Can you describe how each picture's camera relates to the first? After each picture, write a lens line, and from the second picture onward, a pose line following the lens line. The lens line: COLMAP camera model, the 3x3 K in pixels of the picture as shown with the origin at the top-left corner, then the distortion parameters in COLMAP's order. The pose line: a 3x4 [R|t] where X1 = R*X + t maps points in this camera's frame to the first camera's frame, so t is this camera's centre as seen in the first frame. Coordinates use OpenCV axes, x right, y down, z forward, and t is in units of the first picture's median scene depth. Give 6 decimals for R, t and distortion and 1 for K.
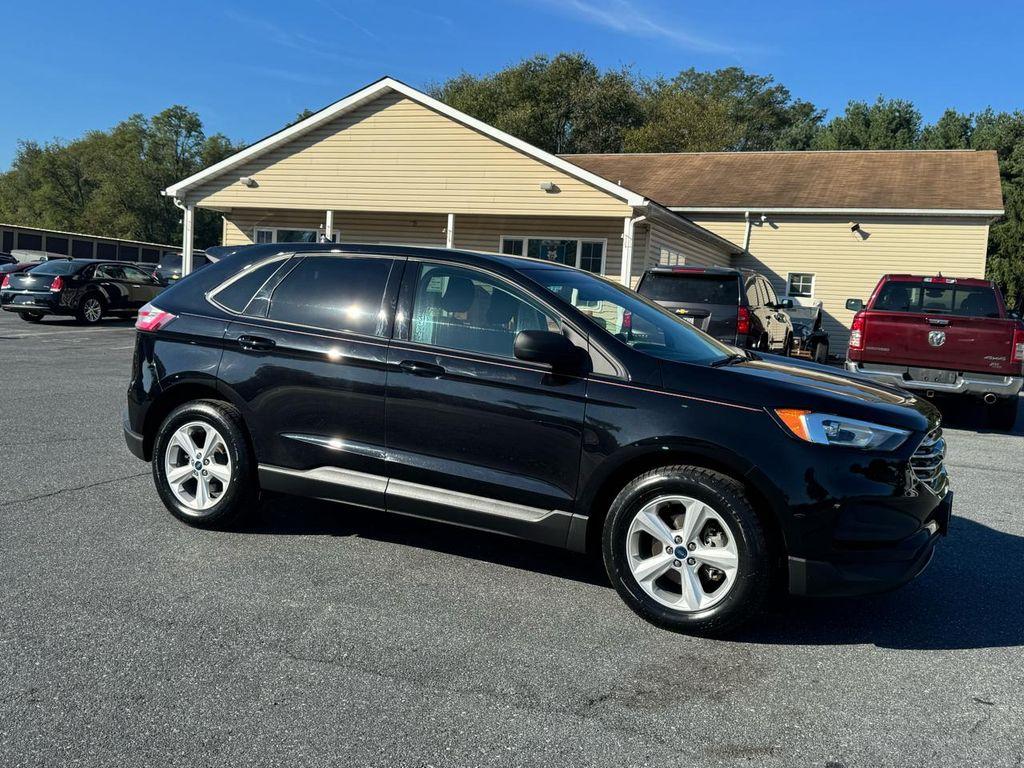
lens RADIAL K [[951.2, 0, 502.6], [0, 951.2, 388.6], [0, 0, 1]] dist [0.038107, 0.000000]
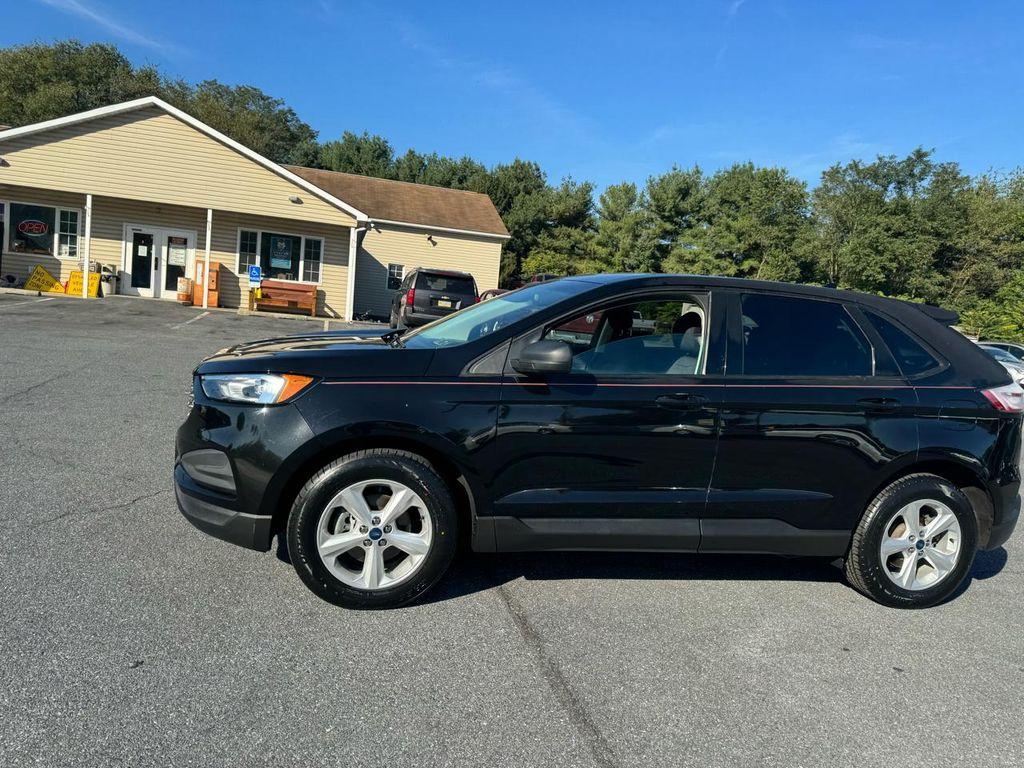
lens RADIAL K [[720.3, 0, 509.0], [0, 720.3, 390.8], [0, 0, 1]] dist [0.081461, -0.113167]
pose [[0.803353, -0.048673, 0.593511, -0.342823], [0.002436, 0.996914, 0.078458, -0.010948], [-0.595498, -0.061584, 0.800993, -0.077751]]
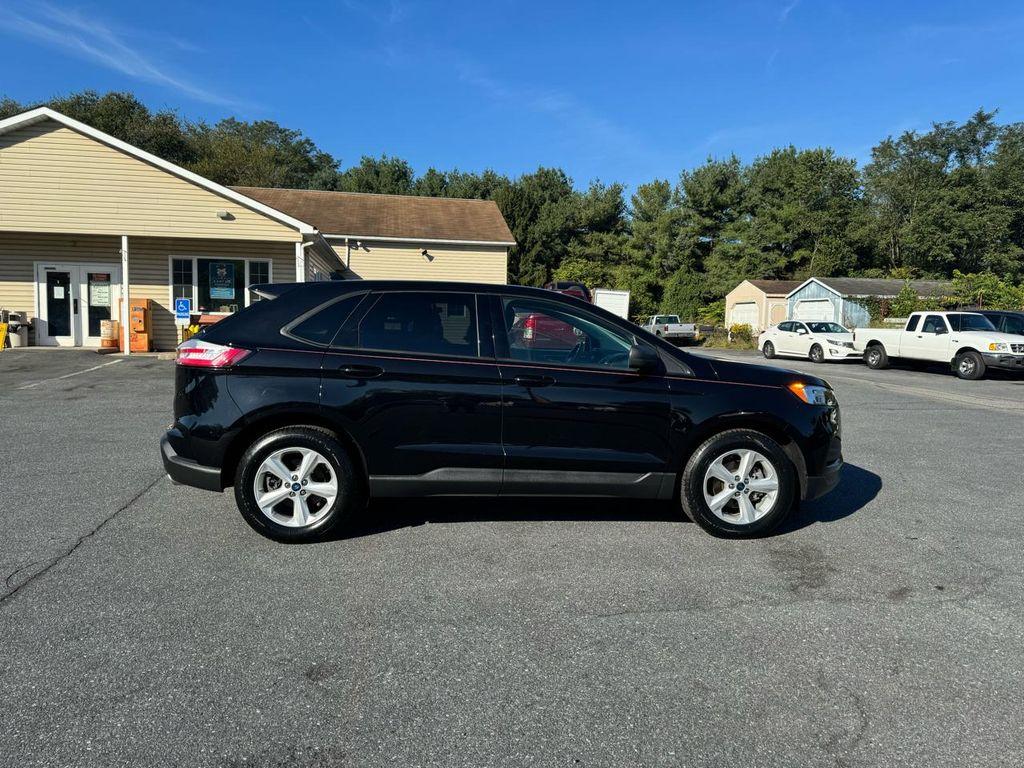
lens RADIAL K [[720.3, 0, 516.1], [0, 720.3, 382.4], [0, 0, 1]] dist [0.081461, -0.113167]
pose [[0.837575, -0.090135, 0.538836, -0.148588], [0.080310, 0.995895, 0.041755, -0.014174], [-0.540388, 0.008301, 0.841375, 0.046175]]
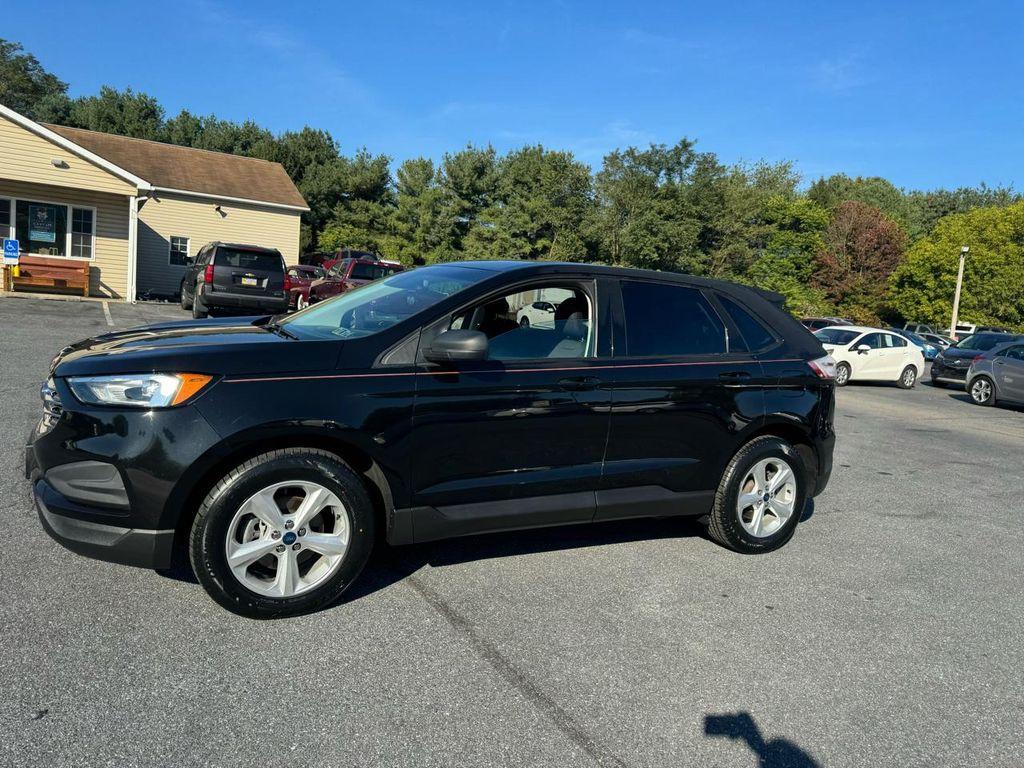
lens RADIAL K [[720.3, 0, 515.6], [0, 720.3, 388.6], [0, 0, 1]] dist [0.081461, -0.113167]
pose [[0.603757, -0.098592, 0.791048, -0.361656], [0.017446, 0.993719, 0.110536, -0.013913], [-0.796978, -0.052936, 0.601684, -0.061087]]
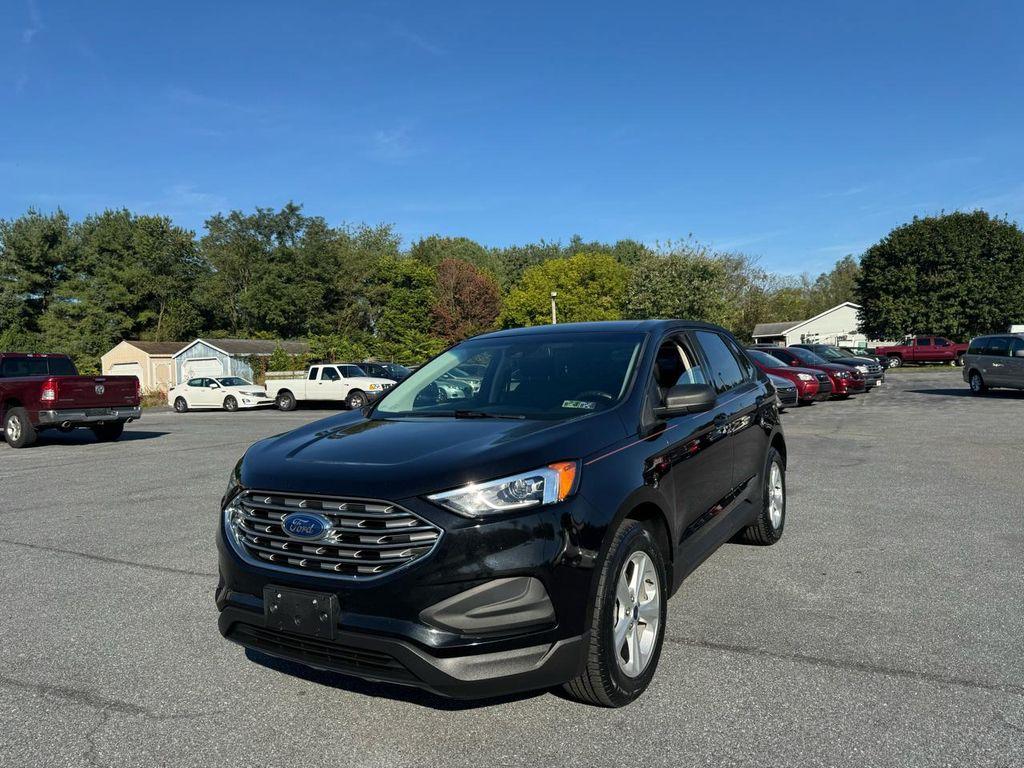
lens RADIAL K [[720.3, 0, 517.8], [0, 720.3, 402.3], [0, 0, 1]] dist [0.081461, -0.113167]
pose [[0.109416, -0.103857, 0.988555, -0.420430], [0.132457, 0.987180, 0.089051, -0.026650], [-0.985131, 0.121197, 0.121770, 0.067625]]
